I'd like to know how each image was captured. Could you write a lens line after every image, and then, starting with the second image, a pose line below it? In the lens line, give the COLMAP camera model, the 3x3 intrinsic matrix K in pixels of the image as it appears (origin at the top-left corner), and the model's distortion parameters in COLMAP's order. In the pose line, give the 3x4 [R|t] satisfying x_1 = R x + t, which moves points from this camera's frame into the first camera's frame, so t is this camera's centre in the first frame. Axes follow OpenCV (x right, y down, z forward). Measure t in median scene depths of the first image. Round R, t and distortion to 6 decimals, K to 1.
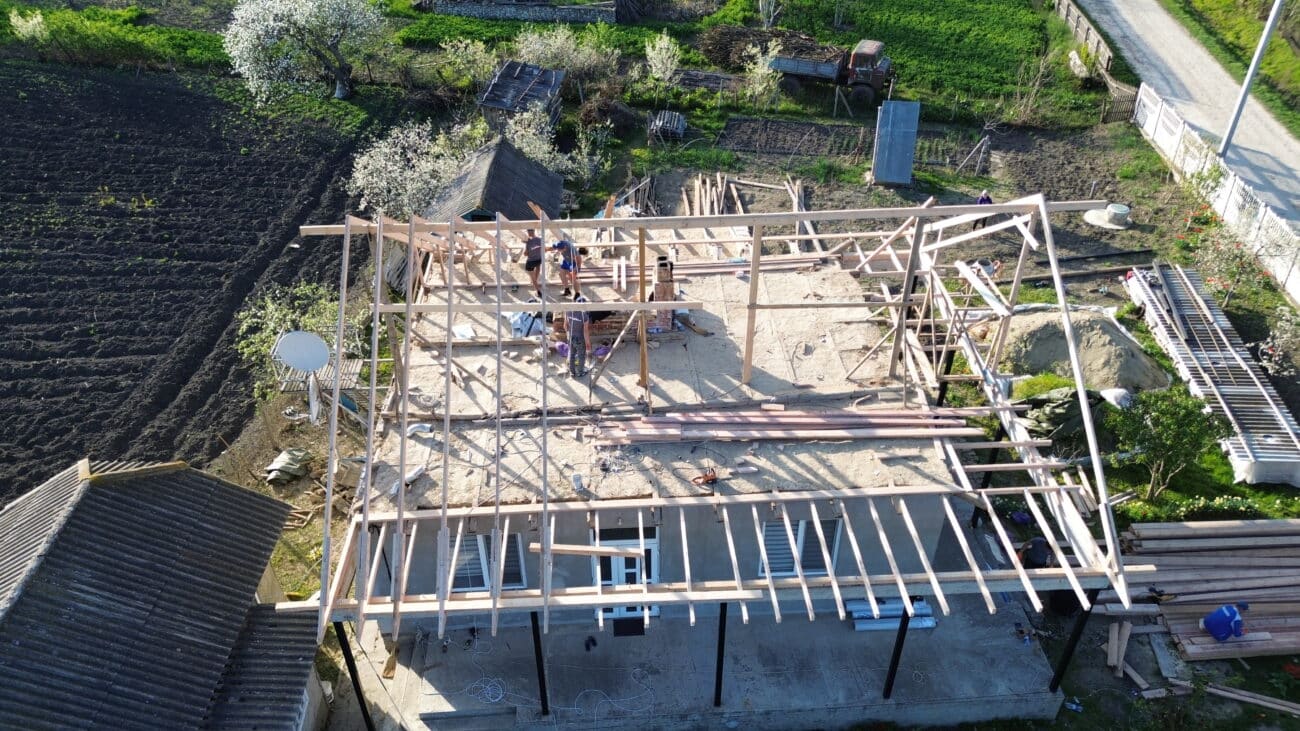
lens RADIAL K [[902.8, 0, 650.0], [0, 902.8, 365.5], [0, 0, 1]] dist [0.027850, -0.002849]
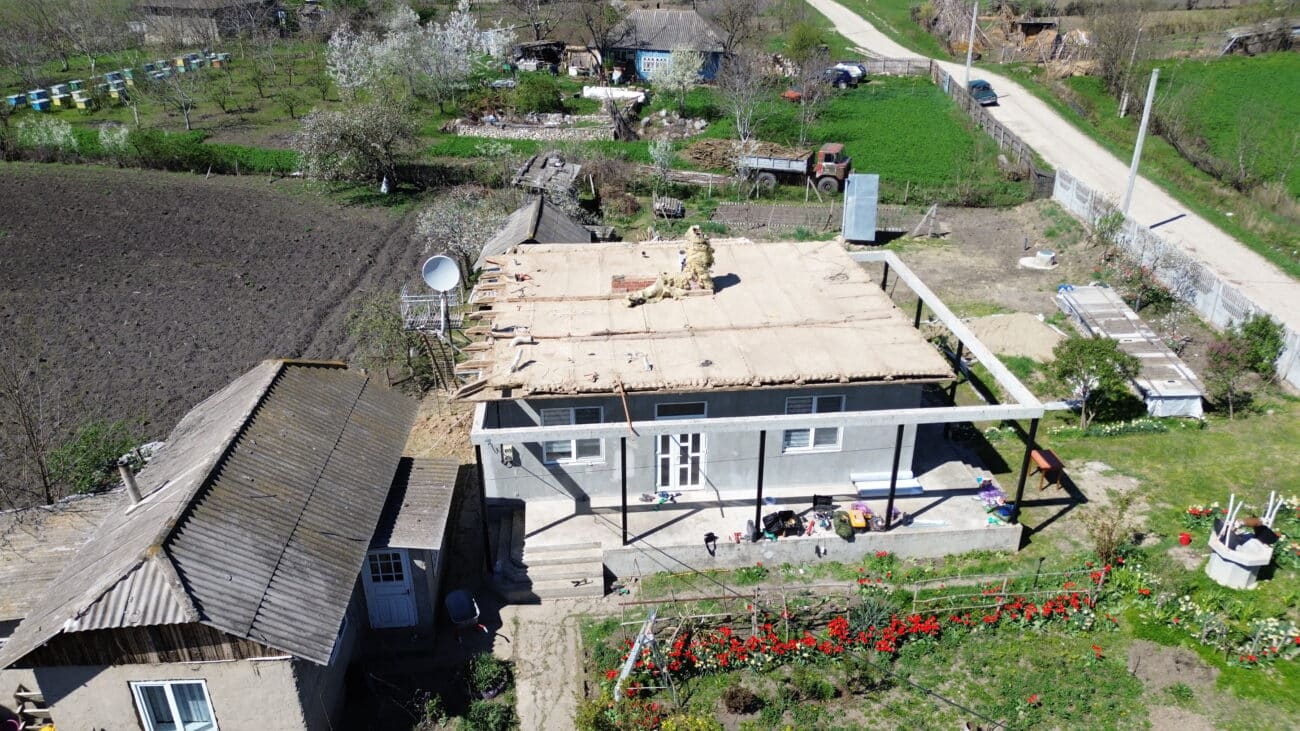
lens RADIAL K [[902.8, 0, 650.0], [0, 902.8, 365.5], [0, 0, 1]] dist [0.027850, -0.002849]
pose [[0.999256, -0.012655, 0.036426, -0.075901], [0.019025, 0.983438, -0.180242, 0.225570], [-0.033541, 0.180801, 0.982948, -0.186530]]
